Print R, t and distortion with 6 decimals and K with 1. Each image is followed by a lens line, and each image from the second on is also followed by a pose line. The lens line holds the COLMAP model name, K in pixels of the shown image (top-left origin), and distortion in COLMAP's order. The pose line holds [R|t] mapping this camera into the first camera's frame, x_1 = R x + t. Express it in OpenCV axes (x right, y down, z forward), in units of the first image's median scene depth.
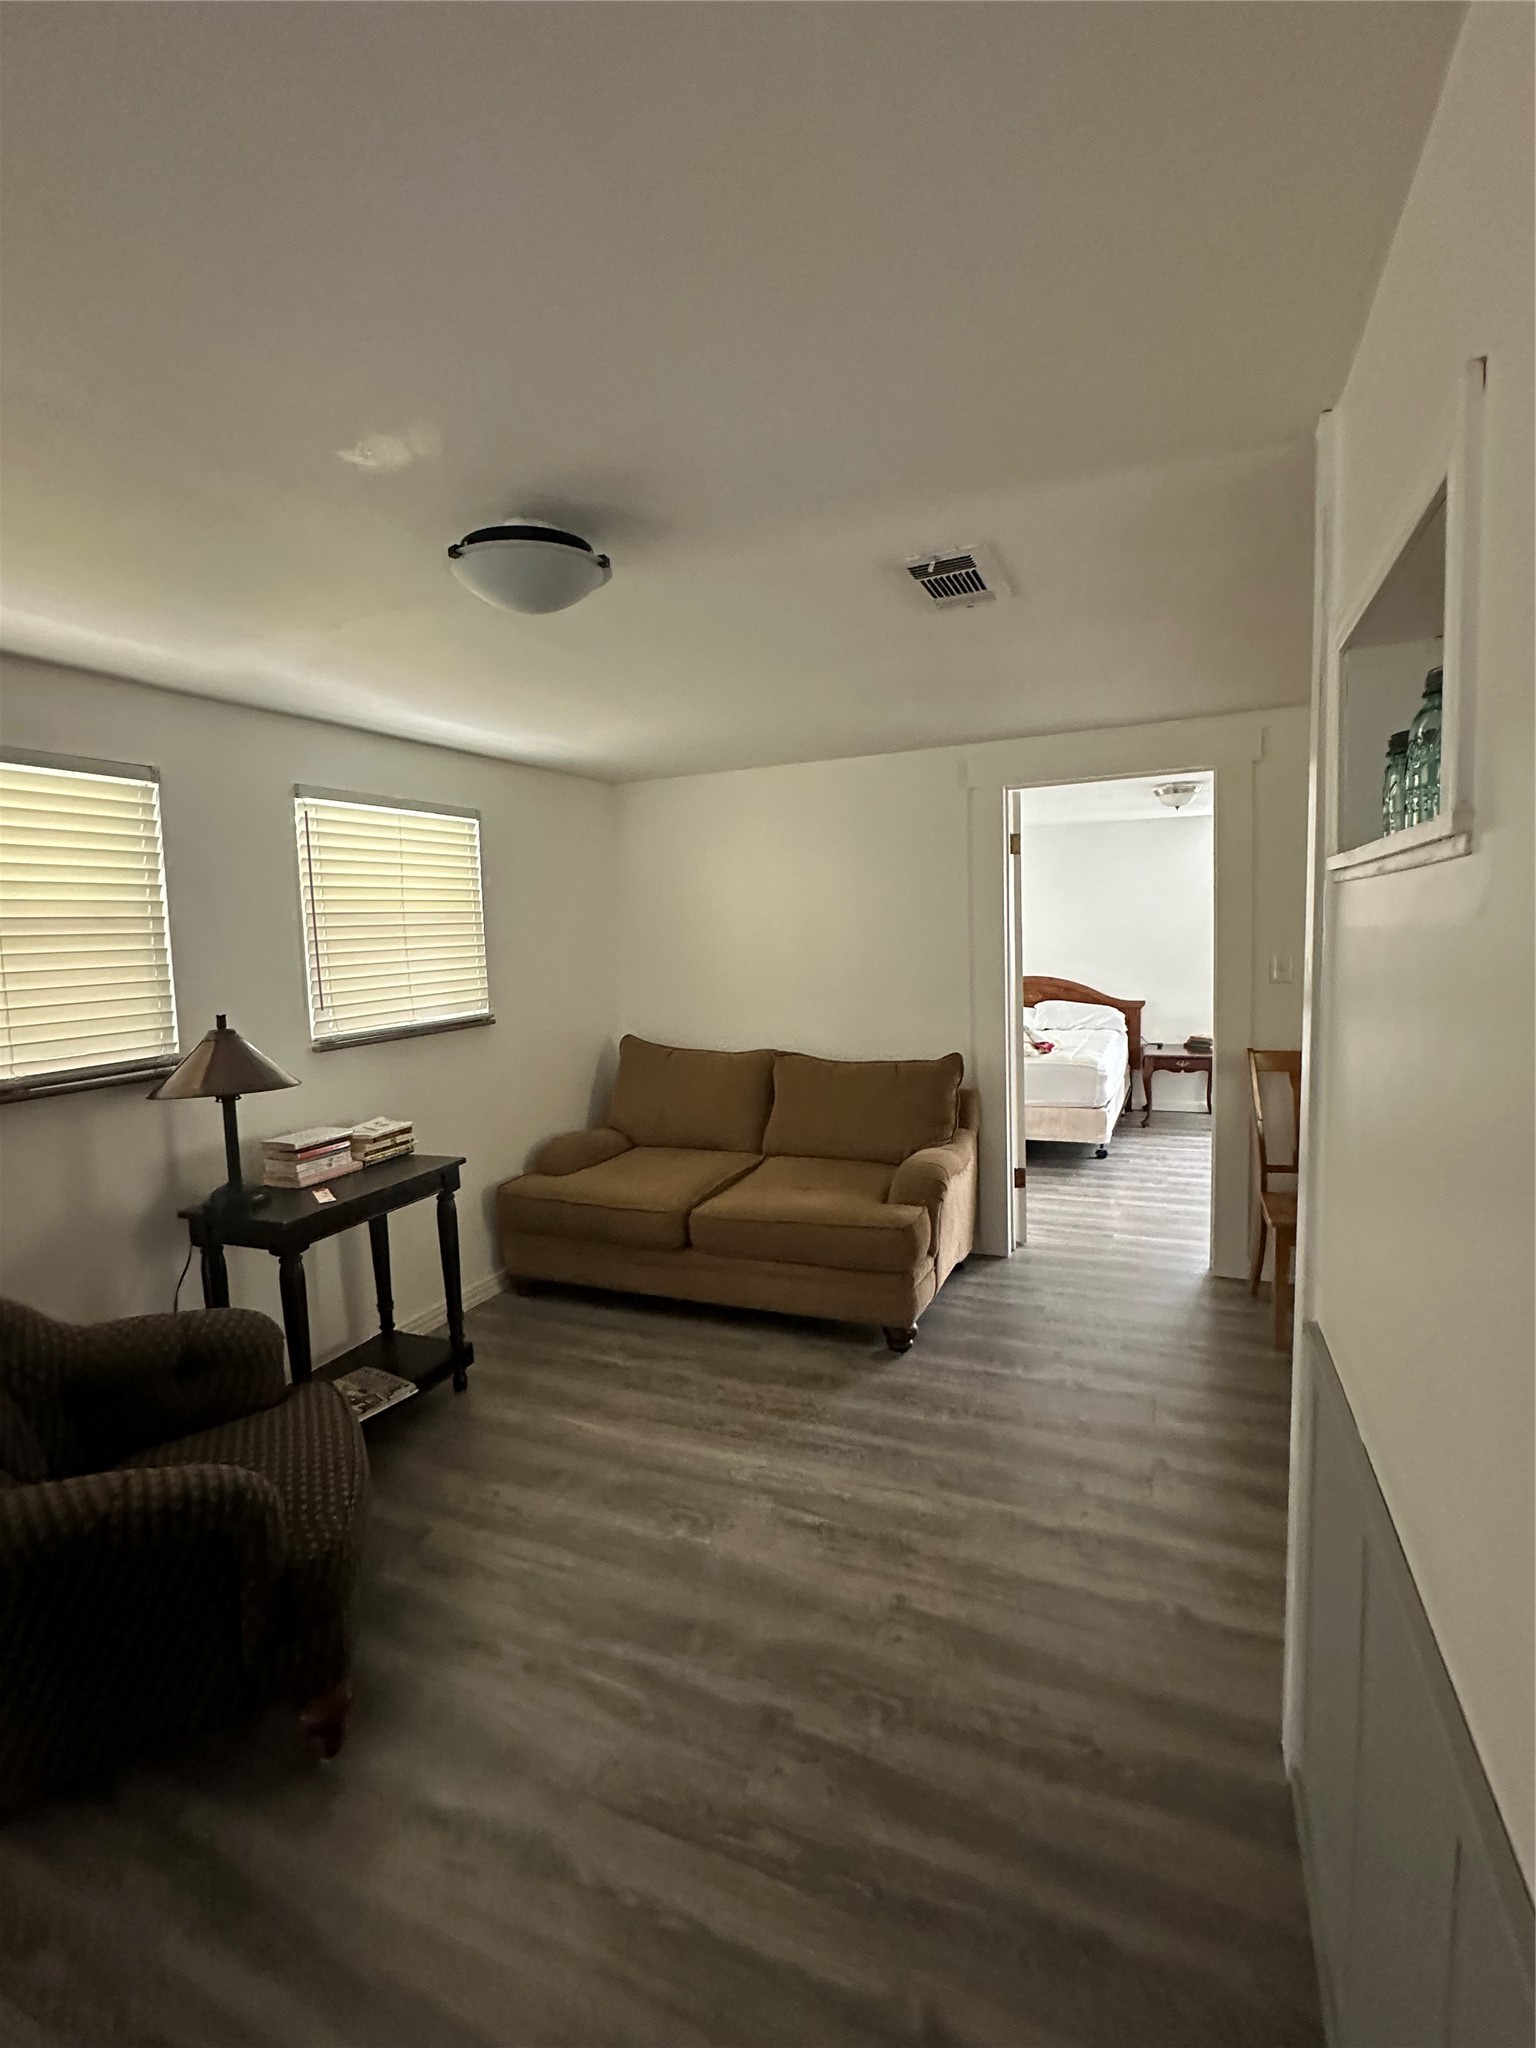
lens RADIAL K [[947.9, 0, 769.6], [0, 947.9, 1020.6], [0, 0, 1]] dist [0.005924, 0.000822]
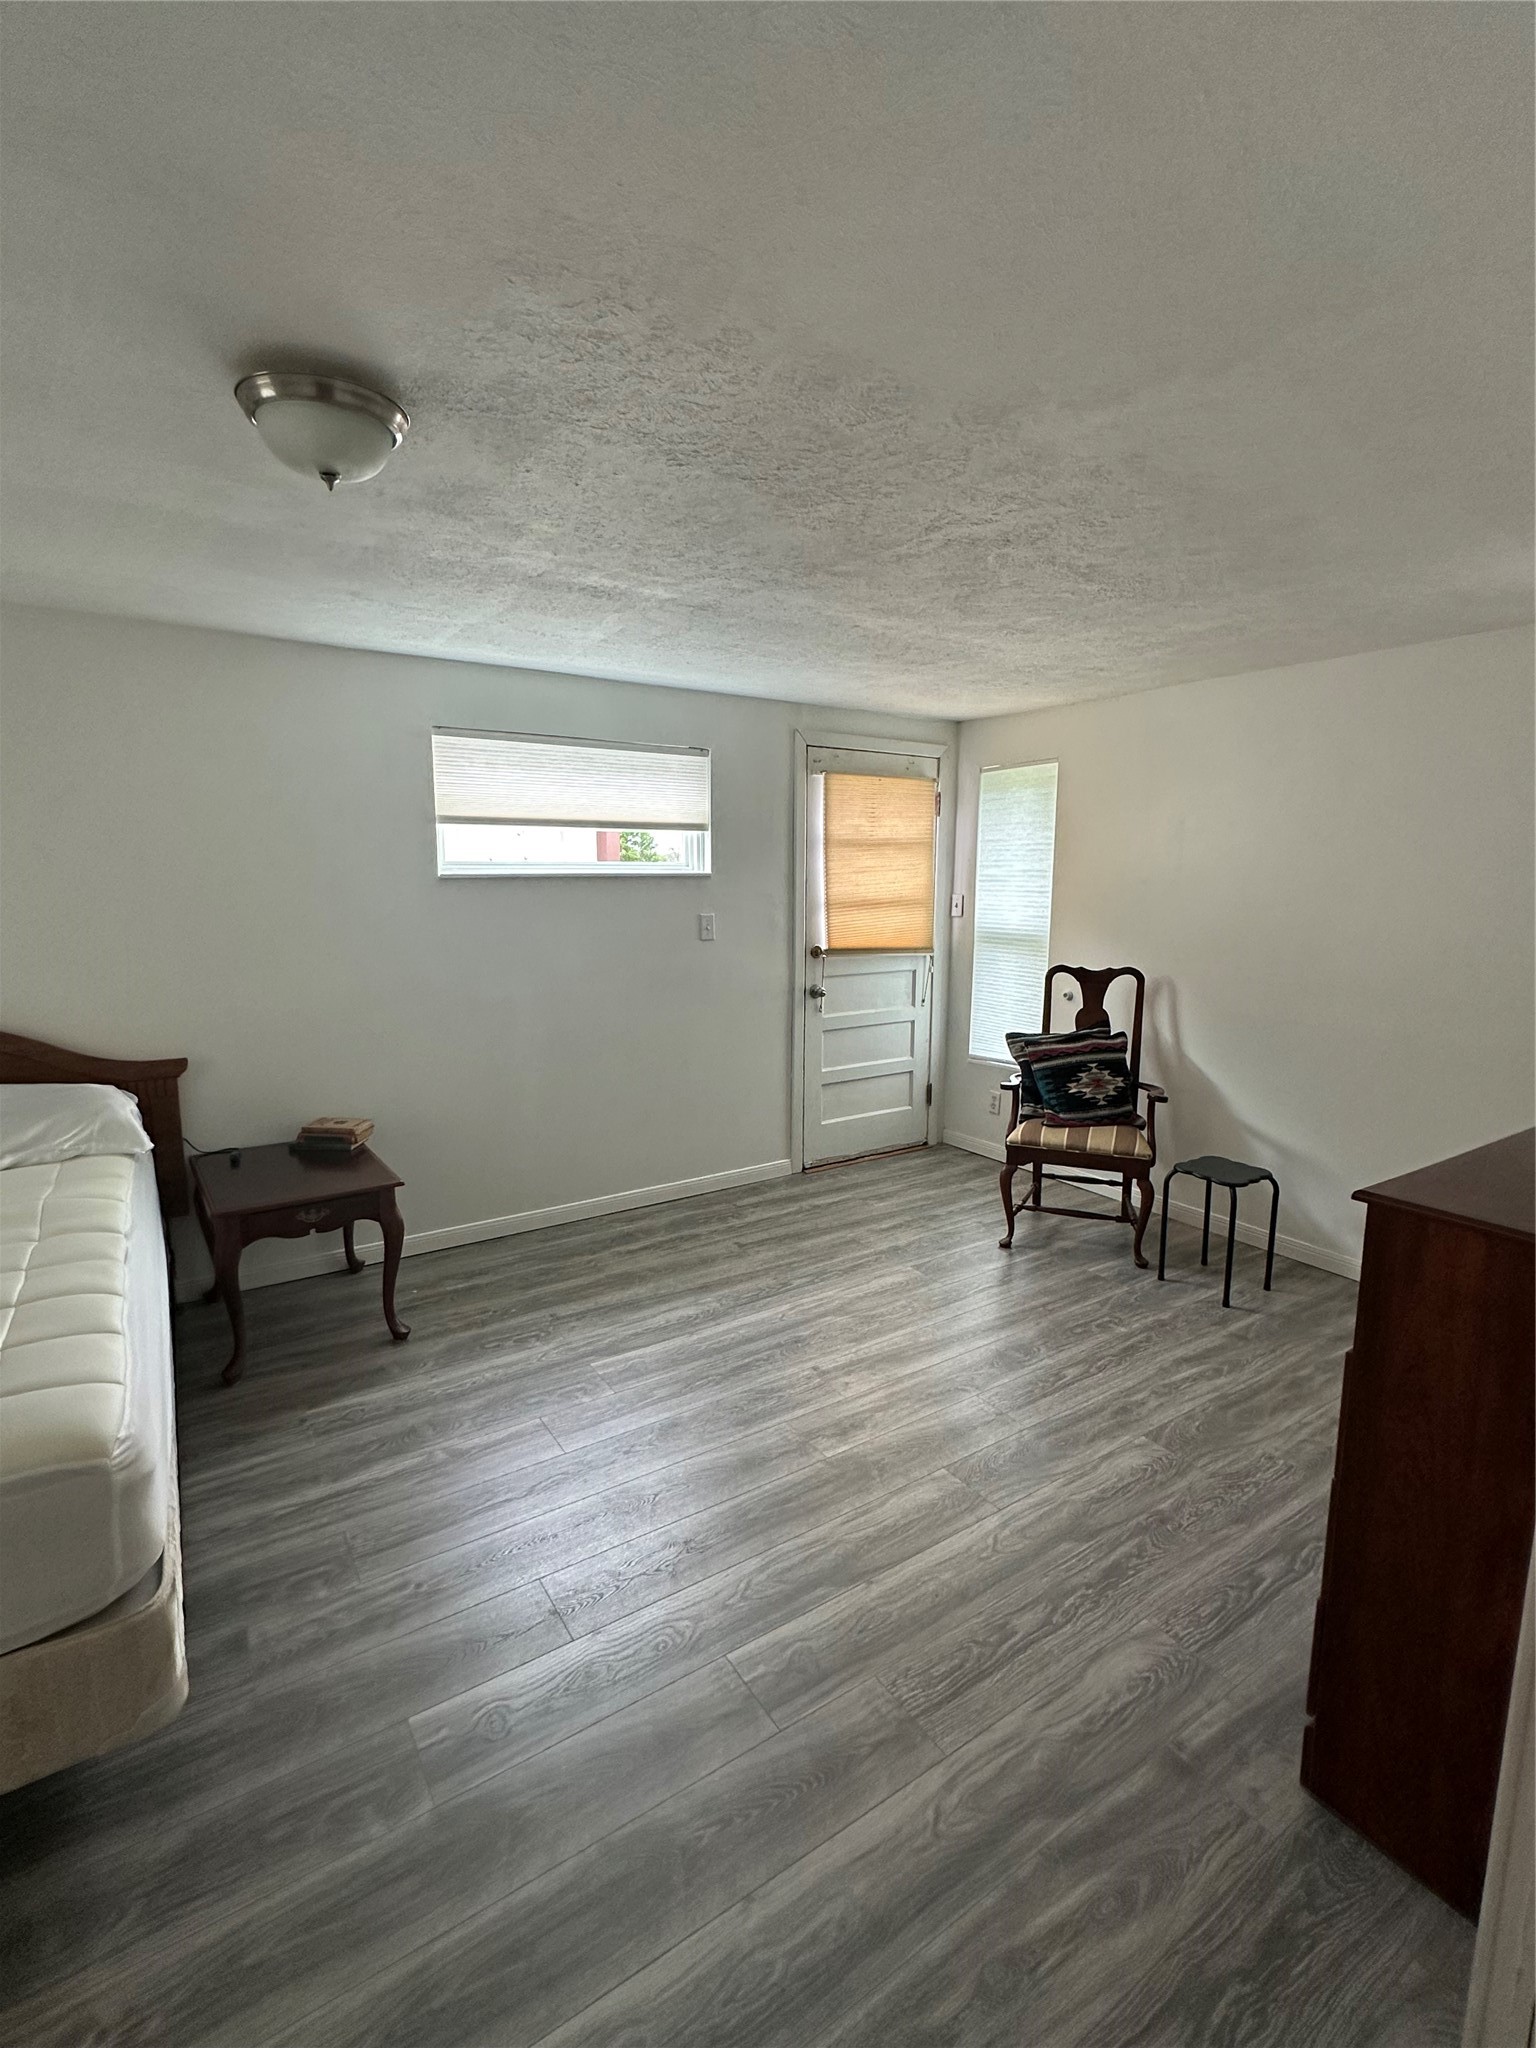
lens RADIAL K [[947.9, 0, 772.5], [0, 947.9, 1016.4], [0, 0, 1]] dist [0.005924, 0.000822]
pose [[0.552000, -0.086556, 0.829339, 0.190685], [0.049830, 0.996244, 0.070809, -0.056293], [-0.832354, 0.002240, 0.554241, 0.551551]]
